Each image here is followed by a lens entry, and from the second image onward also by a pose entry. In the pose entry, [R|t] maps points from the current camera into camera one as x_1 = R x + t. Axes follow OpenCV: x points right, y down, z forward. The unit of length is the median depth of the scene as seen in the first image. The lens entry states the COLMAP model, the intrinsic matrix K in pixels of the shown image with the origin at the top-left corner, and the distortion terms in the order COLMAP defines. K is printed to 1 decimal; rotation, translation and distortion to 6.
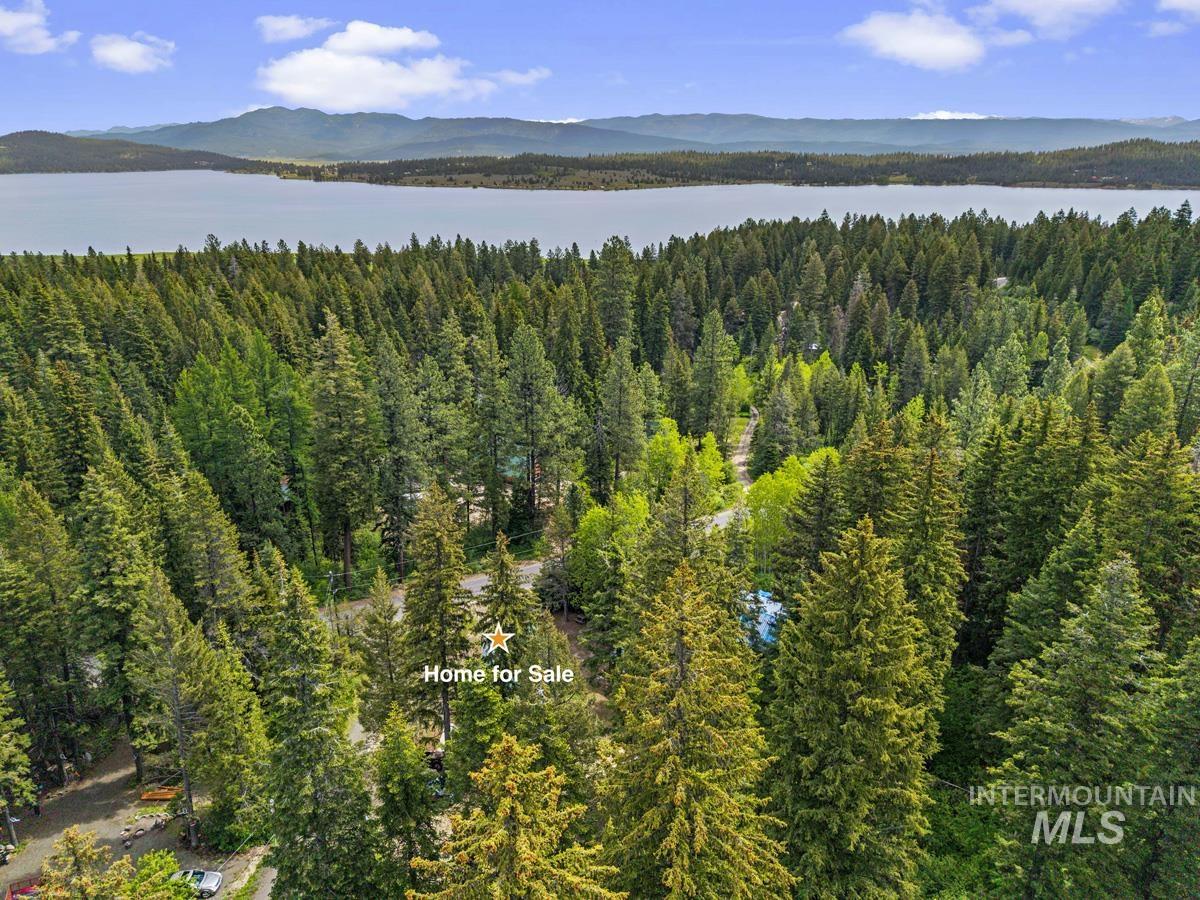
lens RADIAL K [[797.6, 0, 605.7], [0, 797.6, 449.4], [0, 0, 1]] dist [0.017207, -0.011933]
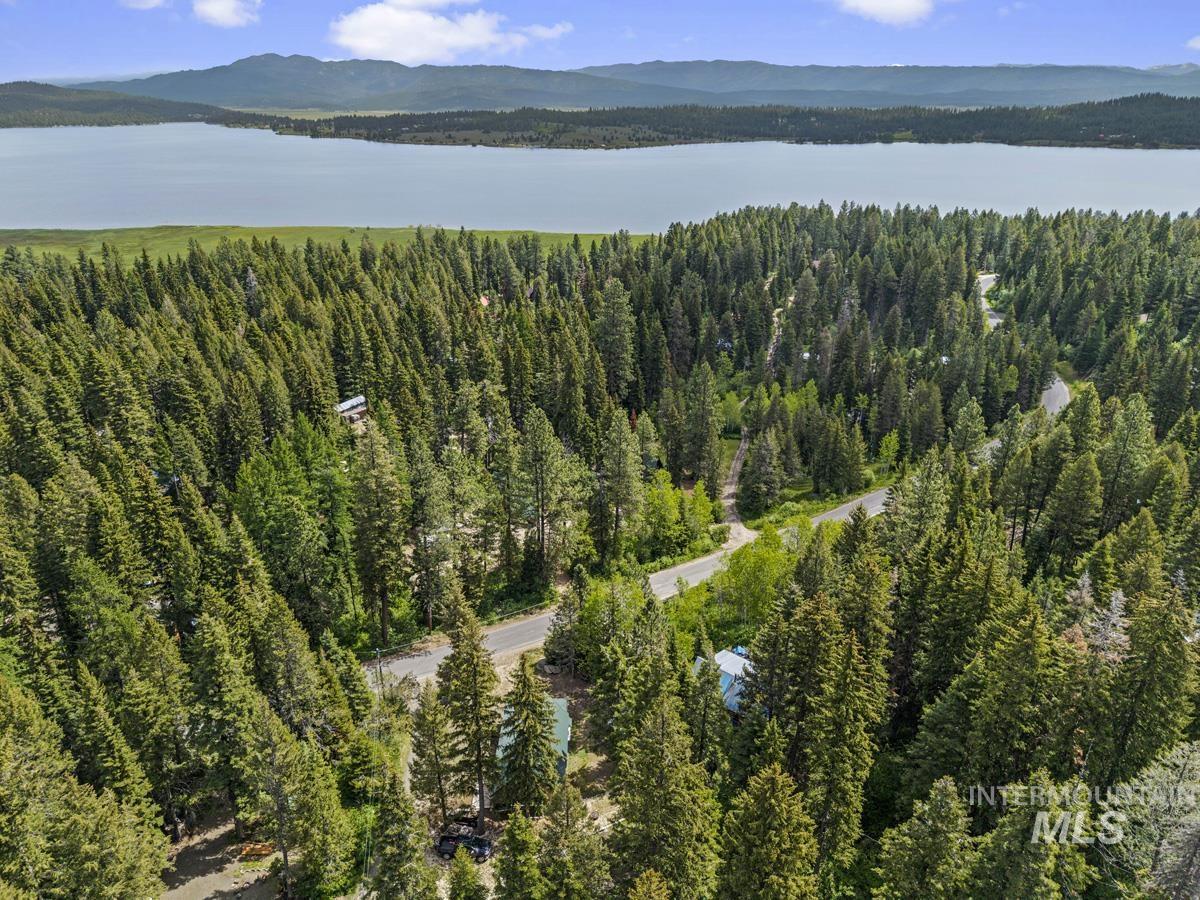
lens RADIAL K [[797.6, 0, 605.7], [0, 797.6, 449.4], [0, 0, 1]] dist [0.017207, -0.011933]
pose [[0.999999, -0.000060, -0.001048, -0.000302], [0.000119, 0.998397, 0.056592, -0.095235], [0.001042, -0.056592, 0.998397, -0.079925]]
